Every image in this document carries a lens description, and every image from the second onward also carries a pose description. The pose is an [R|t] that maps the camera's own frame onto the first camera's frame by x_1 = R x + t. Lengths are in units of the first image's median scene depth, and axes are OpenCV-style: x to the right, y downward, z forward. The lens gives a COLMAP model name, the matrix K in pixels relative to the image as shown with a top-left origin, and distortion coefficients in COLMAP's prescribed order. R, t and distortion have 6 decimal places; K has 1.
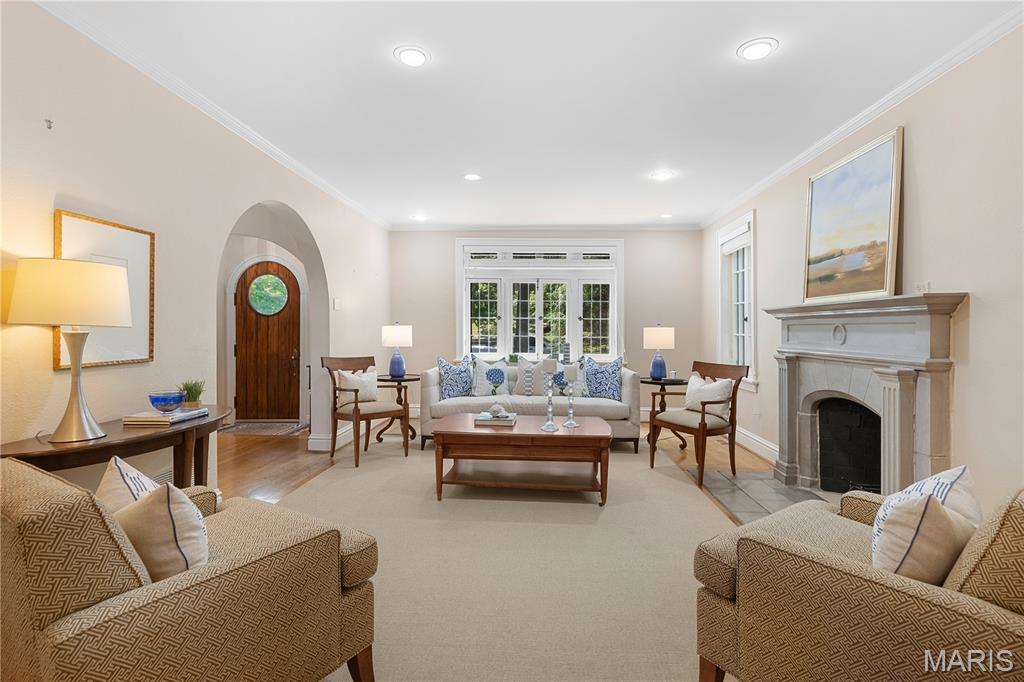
lens RADIAL K [[506.1, 0, 523.4], [0, 506.1, 324.6], [0, 0, 1]] dist [0.000544, -0.000969]
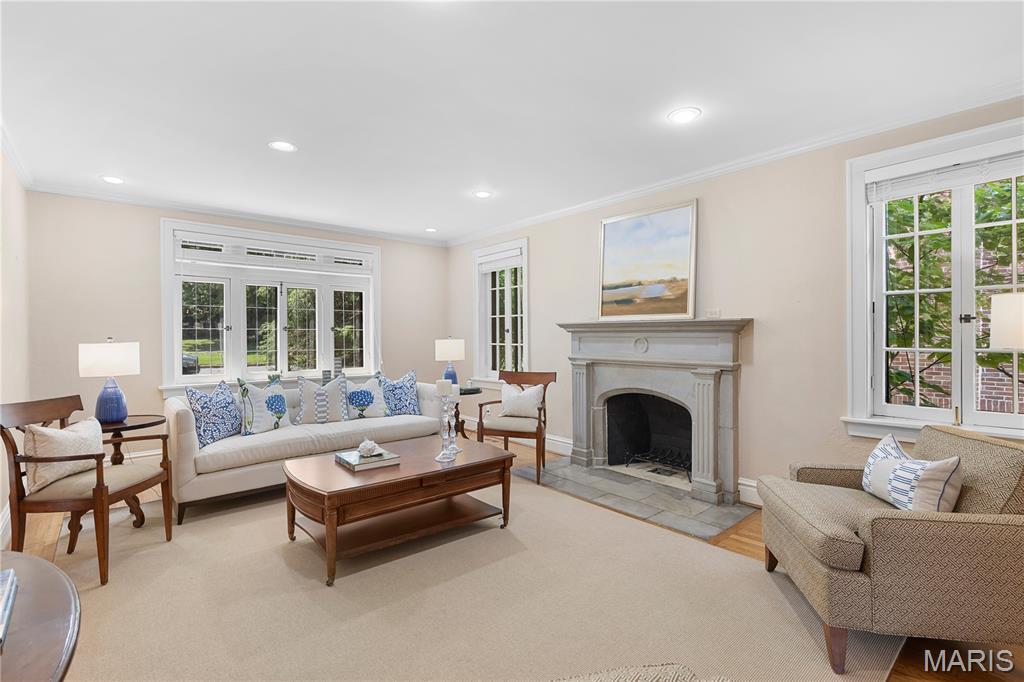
lens RADIAL K [[467.0, 0, 516.3], [0, 467.0, 334.1], [0, 0, 1]] dist [-0.000112, -0.000954]
pose [[0.727432, -0.008952, 0.686121, -0.385917], [0.002157, 0.999940, 0.010760, -0.020158], [-0.686176, -0.006347, 0.727408, 0.293597]]
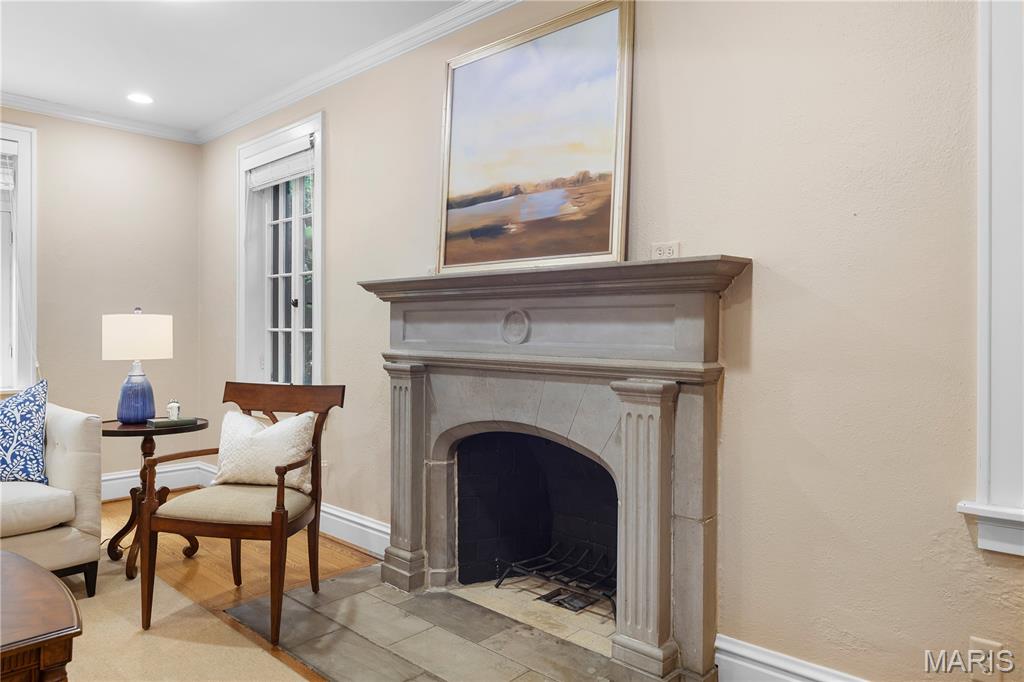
lens RADIAL K [[676.0, 0, 509.7], [0, 676.0, 326.4], [0, 0, 1]] dist [-0.006111, 0.006918]
pose [[0.652663, 0.000720, 0.757648, 0.015677], [-0.008830, 0.999939, 0.006656, 0.012374], [-0.757597, -0.011034, 0.652630, 0.423375]]
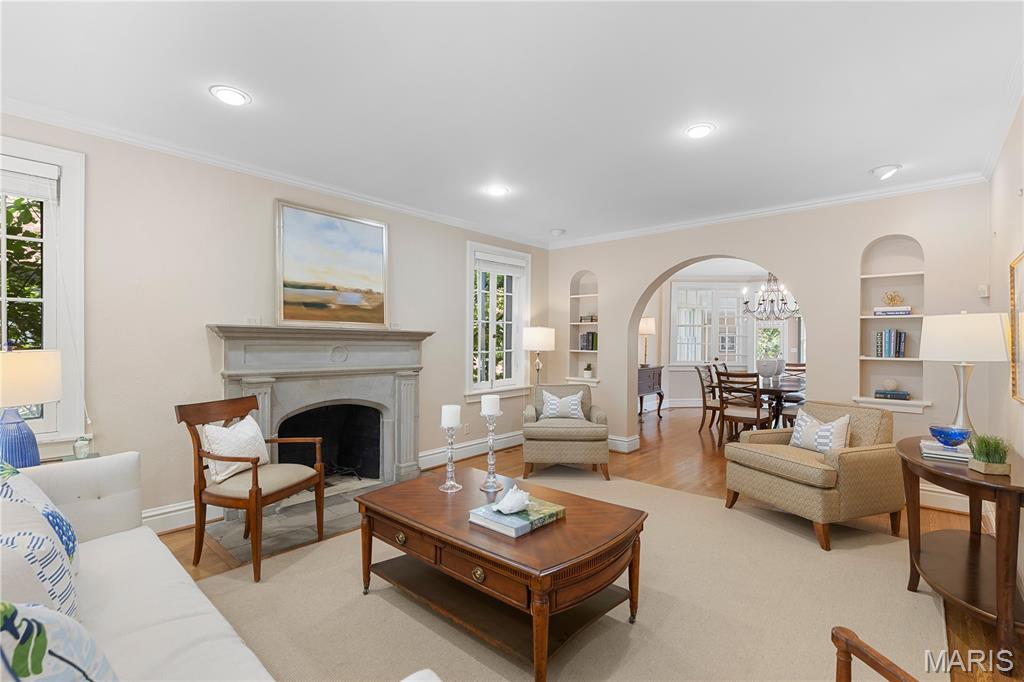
lens RADIAL K [[467.0, 0, 512.8], [0, 467.0, 342.9], [0, 0, 1]] dist [-0.000112, -0.000954]
pose [[-0.771576, -0.006196, 0.636107, -0.383976], [-0.013661, 0.999883, -0.006832, -0.004869], [-0.635990, -0.013961, -0.771571, 1.403388]]
